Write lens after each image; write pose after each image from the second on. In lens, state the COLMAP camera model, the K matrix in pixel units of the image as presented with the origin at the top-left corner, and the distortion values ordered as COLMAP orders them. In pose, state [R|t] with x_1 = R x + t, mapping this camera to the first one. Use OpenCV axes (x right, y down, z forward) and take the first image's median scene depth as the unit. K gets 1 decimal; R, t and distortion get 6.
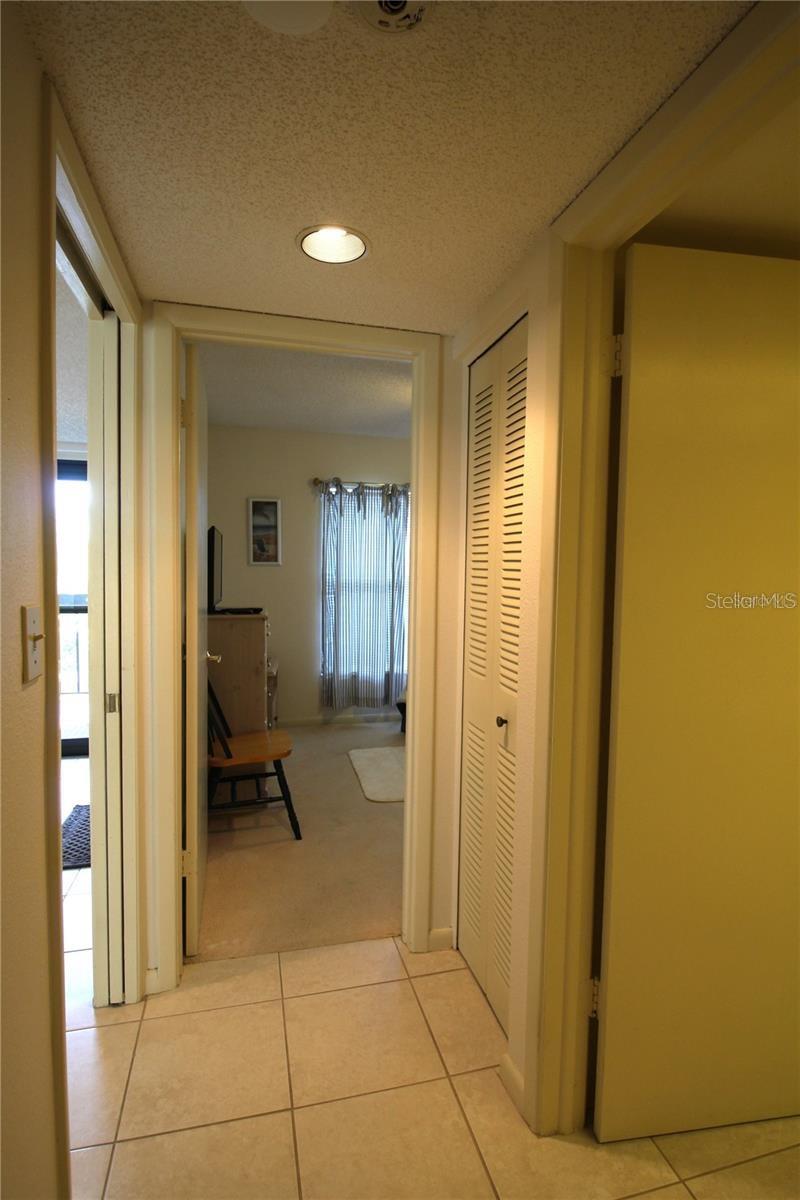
lens RADIAL K [[607.0, 0, 400.0], [0, 607.0, 600.0], [0, 0, 1]] dist [0.000469, -0.000259]
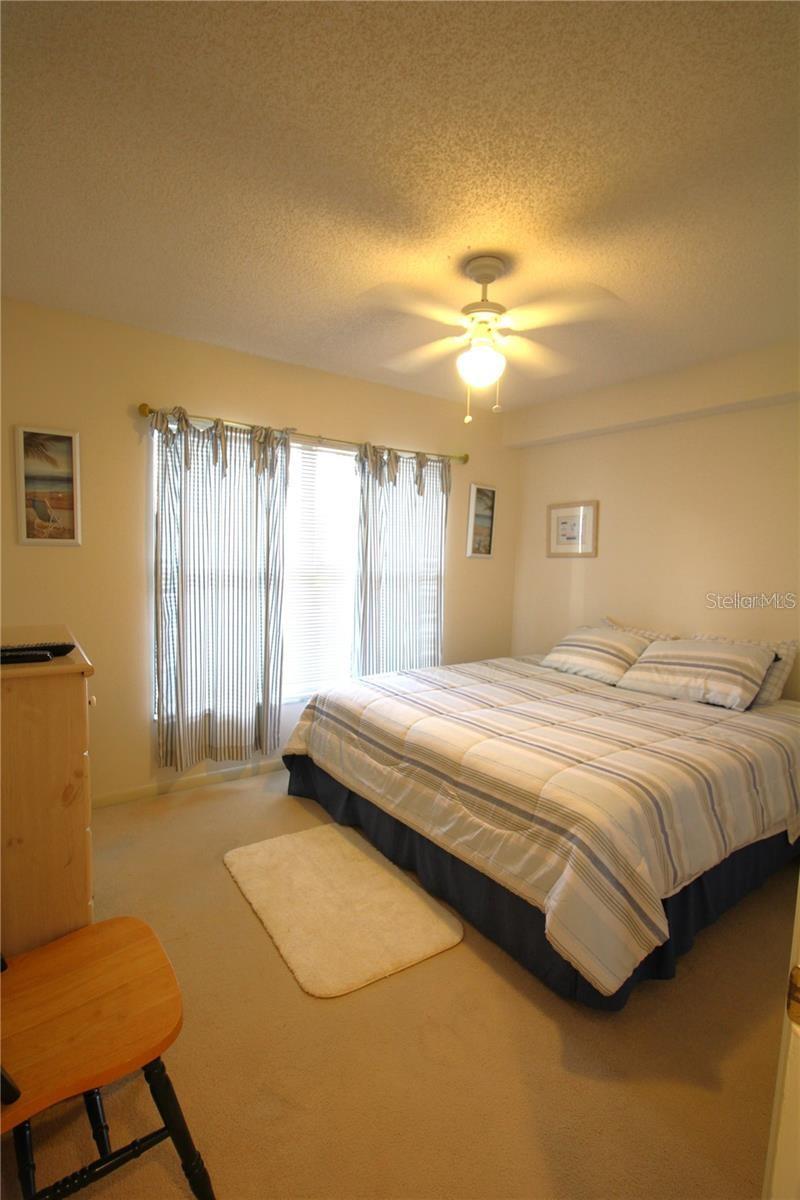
lens RADIAL K [[594.6, 0, 421.9], [0, 594.6, 596.7], [0, 0, 1]] dist [-0.003041, -0.000407]
pose [[0.930287, -0.012066, 0.366633, -0.097093], [0.001644, 0.999586, 0.028725, -0.022185], [-0.366828, -0.026120, 0.929922, 0.325154]]
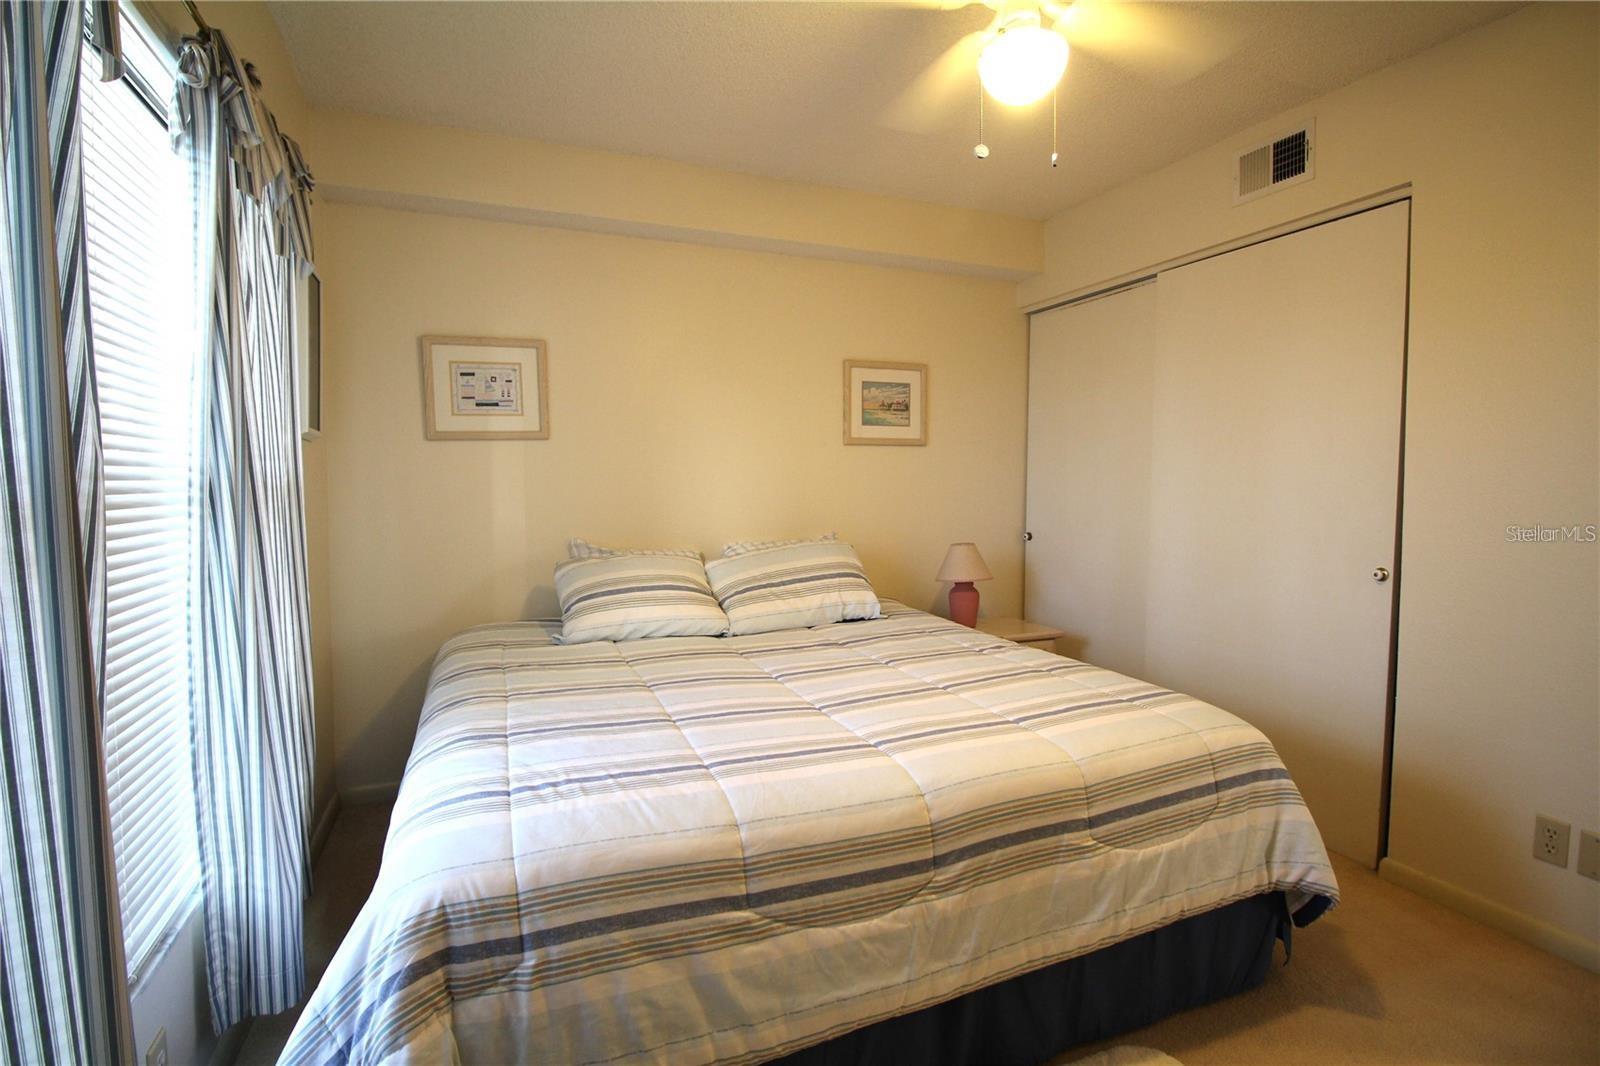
lens RADIAL K [[767.9, 0, 798.0], [0, 767.9, 515.4], [0, 0, 1]] dist [0.000816, -0.011324]
pose [[-0.138760, -0.062125, 0.988375, -0.206686], [0.051650, 0.996218, 0.069869, -0.025180], [-0.988978, 0.060744, -0.135027, 0.907440]]
